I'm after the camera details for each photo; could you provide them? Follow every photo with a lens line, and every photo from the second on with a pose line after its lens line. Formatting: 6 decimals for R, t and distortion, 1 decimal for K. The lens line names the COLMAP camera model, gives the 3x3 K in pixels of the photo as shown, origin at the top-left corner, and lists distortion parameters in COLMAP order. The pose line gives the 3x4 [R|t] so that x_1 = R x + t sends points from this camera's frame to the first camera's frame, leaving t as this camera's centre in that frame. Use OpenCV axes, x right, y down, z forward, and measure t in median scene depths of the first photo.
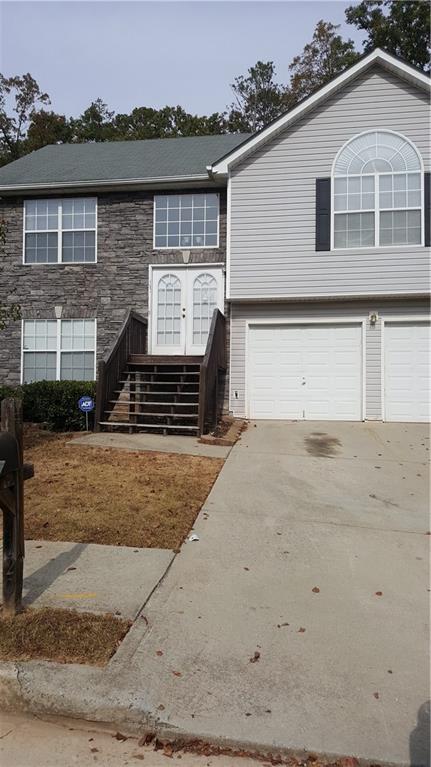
lens RADIAL K [[599.6, 0, 215.5], [0, 599.6, 383.5], [0, 0, 1]] dist [0.150049, -0.238684]
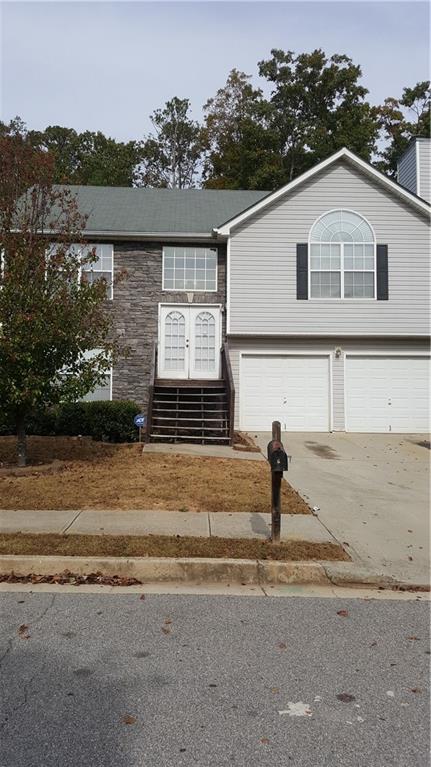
lens RADIAL K [[599.6, 0, 215.5], [0, 599.6, 383.5], [0, 0, 1]] dist [0.150049, -0.238684]
pose [[0.978547, 0.008812, 0.205834, -0.247406], [-0.005568, 0.999851, -0.016333, -0.017279], [-0.205948, 0.014837, 0.978450, -0.197404]]
